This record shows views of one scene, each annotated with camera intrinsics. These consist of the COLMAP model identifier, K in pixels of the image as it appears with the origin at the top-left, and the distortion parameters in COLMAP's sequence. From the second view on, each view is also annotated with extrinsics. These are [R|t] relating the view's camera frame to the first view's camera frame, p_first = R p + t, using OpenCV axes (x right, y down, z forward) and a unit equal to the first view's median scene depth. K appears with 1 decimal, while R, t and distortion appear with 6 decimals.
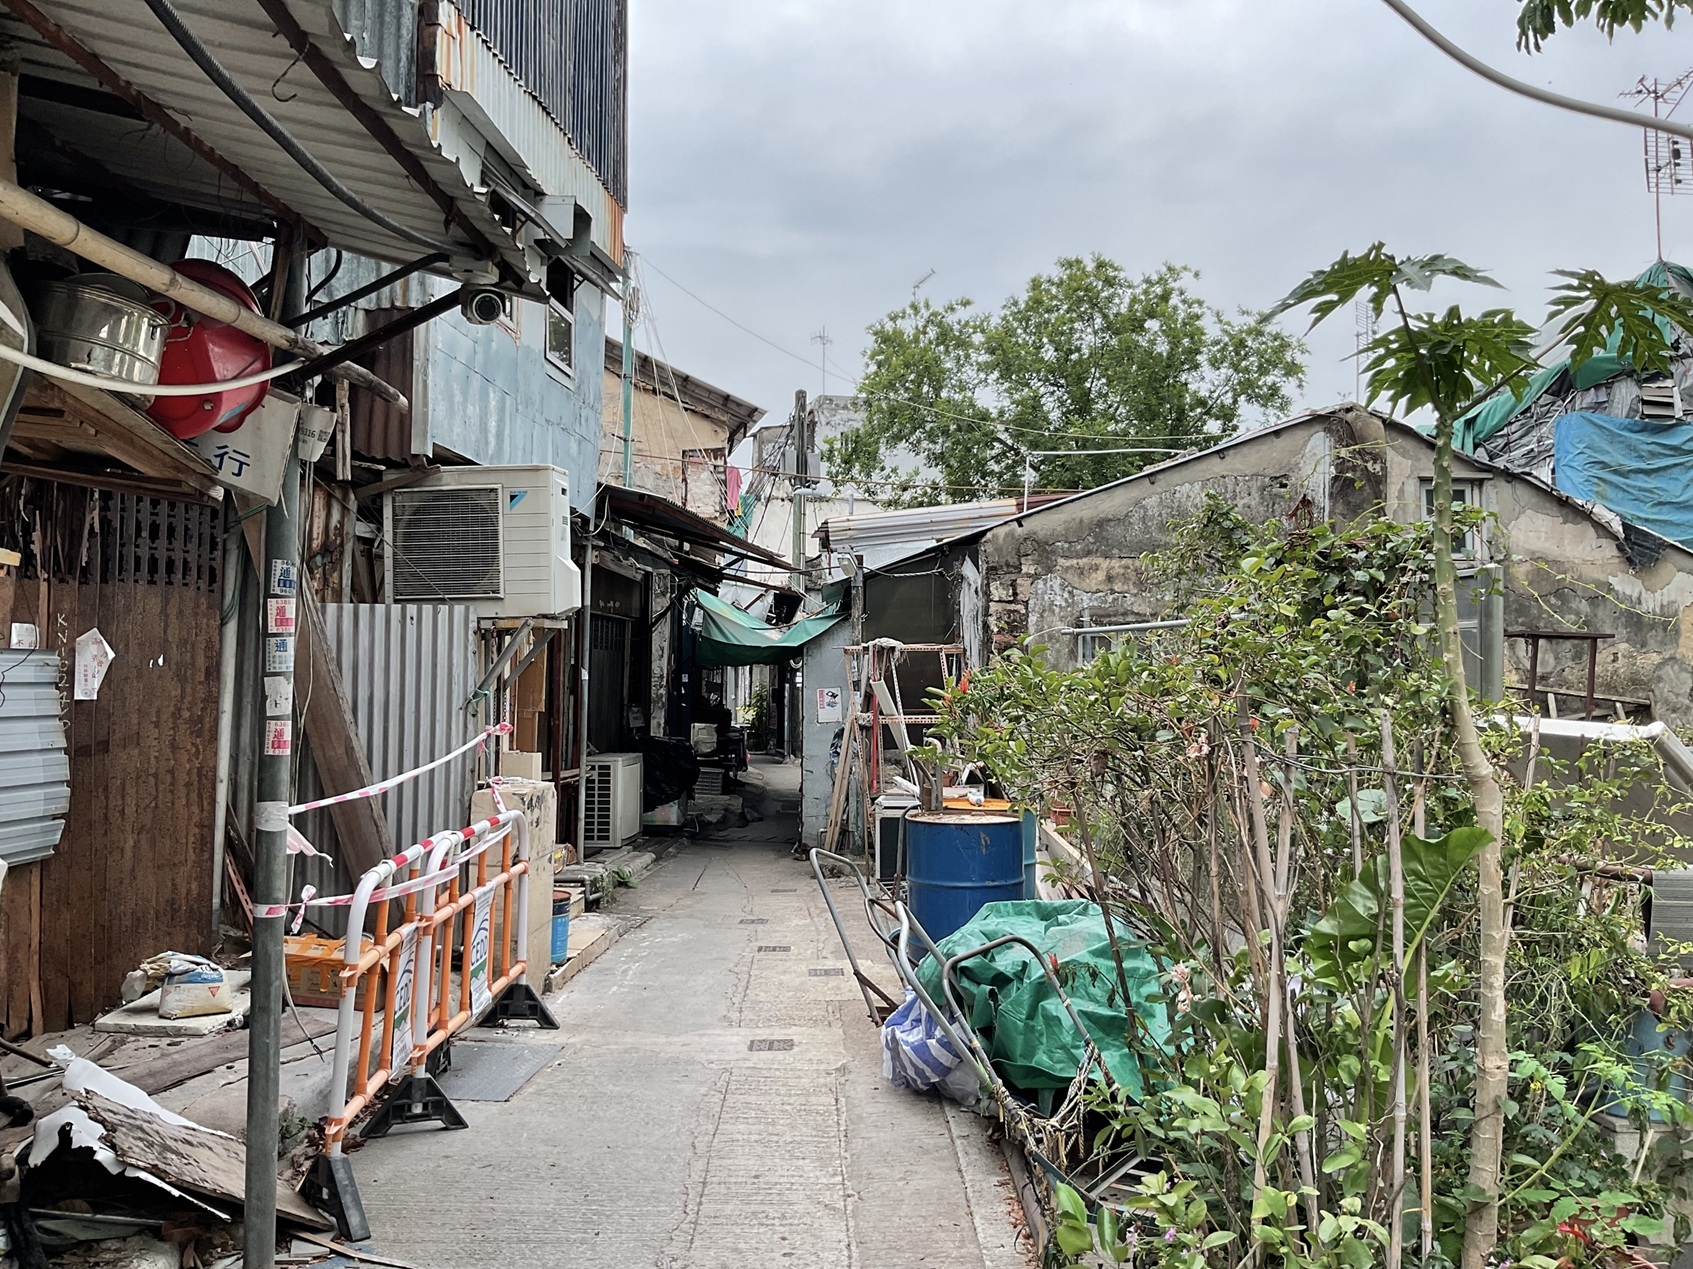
lens RADIAL K [[1426.0, 0, 846.5], [0, 1426.0, 634.5], [0, 0, 1]] dist [0.073456, -0.146156]
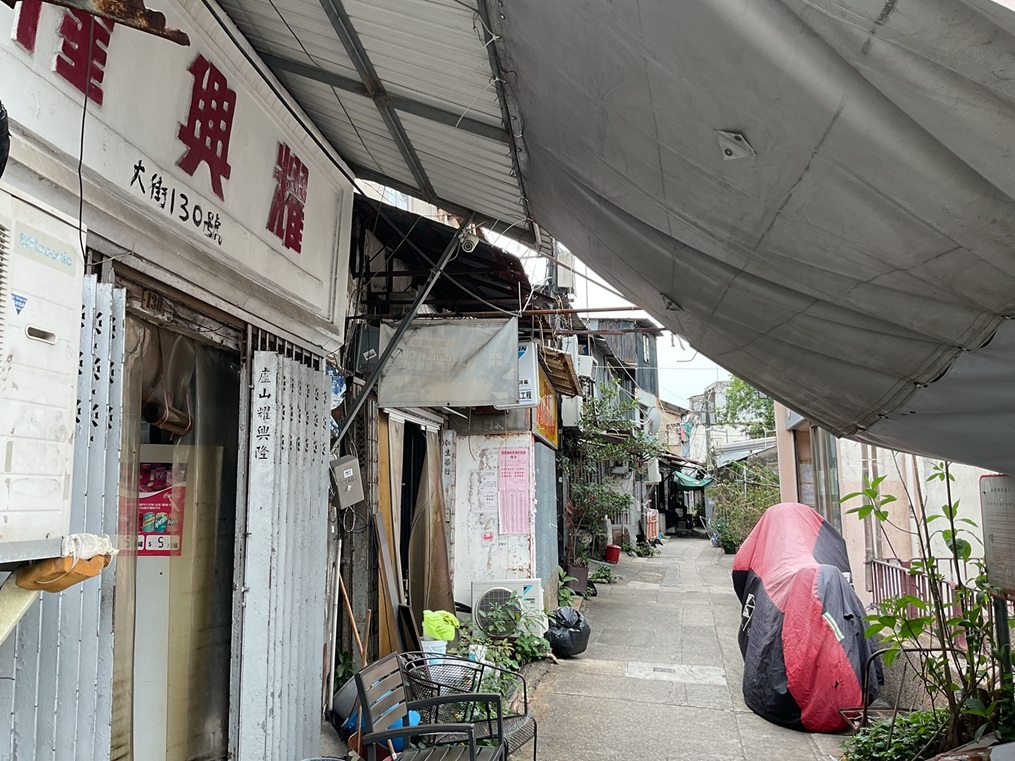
lens RADIAL K [[854.9, 0, 507.5], [0, 854.9, 380.5], [0, 0, 1]] dist [0.073456, -0.146156]
pose [[0.959678, -0.065968, -0.273252, 0.093027], [0.034346, 0.992308, -0.118933, -0.013709], [0.278996, 0.104752, 0.954562, -1.174957]]
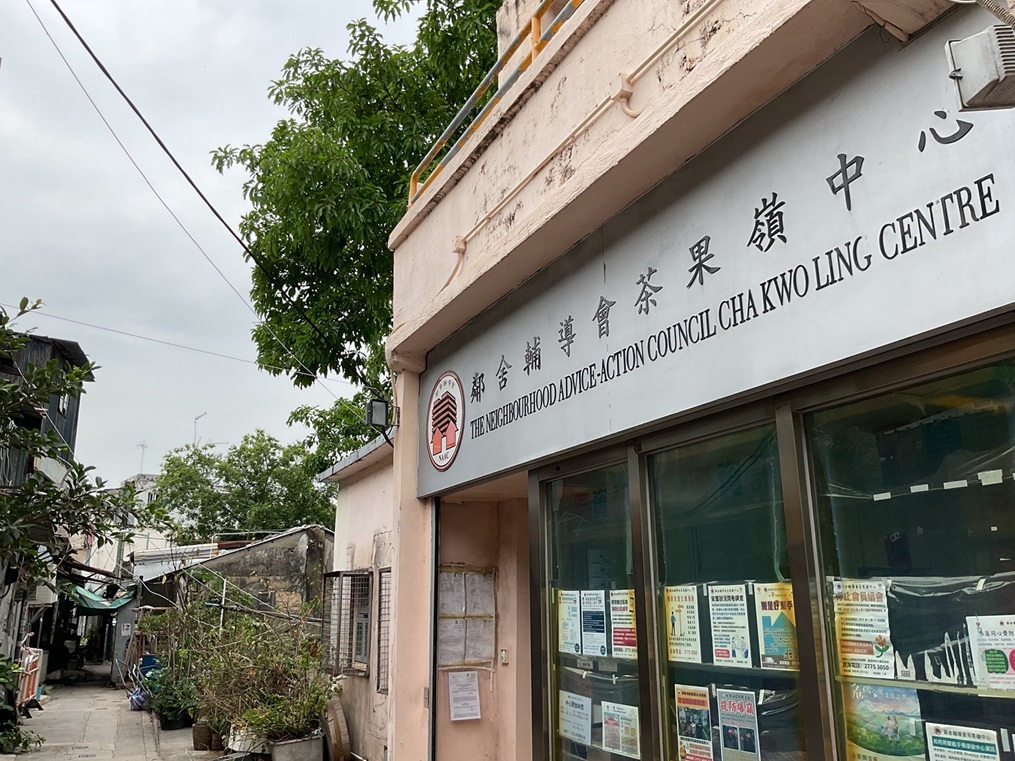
lens RADIAL K [[854.9, 0, 507.5], [0, 854.9, 380.5], [0, 0, 1]] dist [0.073456, -0.146156]
pose [[0.927655, 0.077063, 0.365400, 0.019763], [0.011143, 0.972329, -0.233352, -0.017245], [-0.373272, 0.220542, 0.901127, -0.695226]]
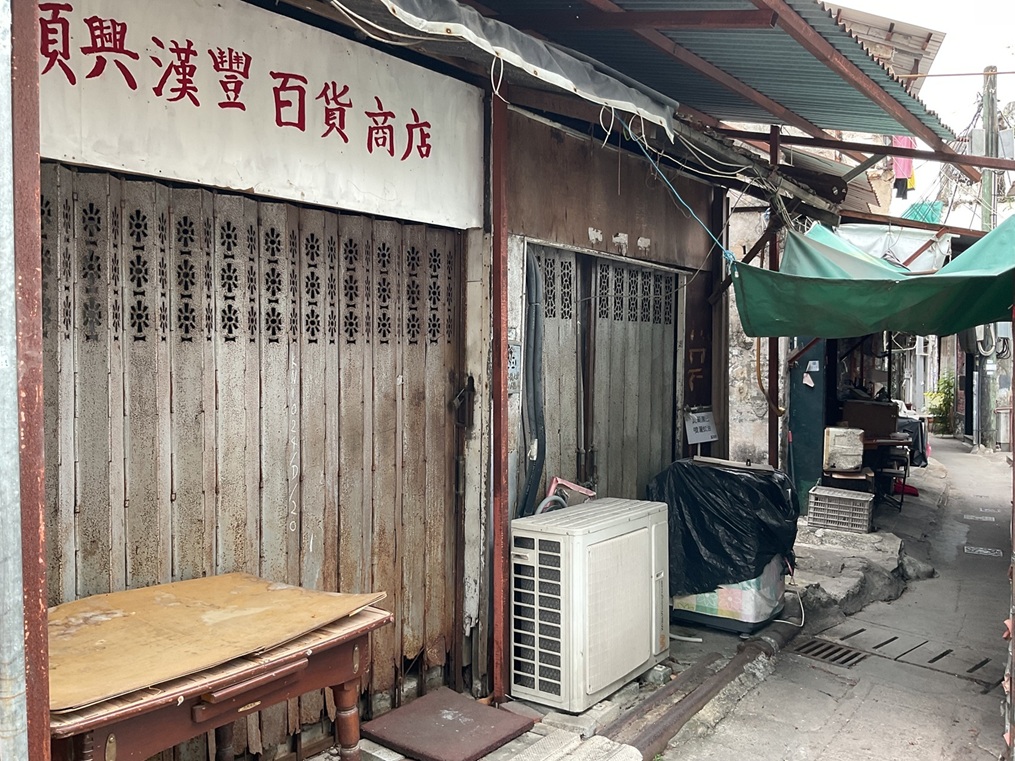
lens RADIAL K [[854.9, 0, 507.5], [0, 854.9, 380.5], [0, 0, 1]] dist [0.073456, -0.146156]
pose [[0.857612, -0.002748, -0.514289, -0.021584], [0.025147, 0.999014, 0.036596, 0.018355], [0.513681, -0.044319, 0.856836, 0.544864]]
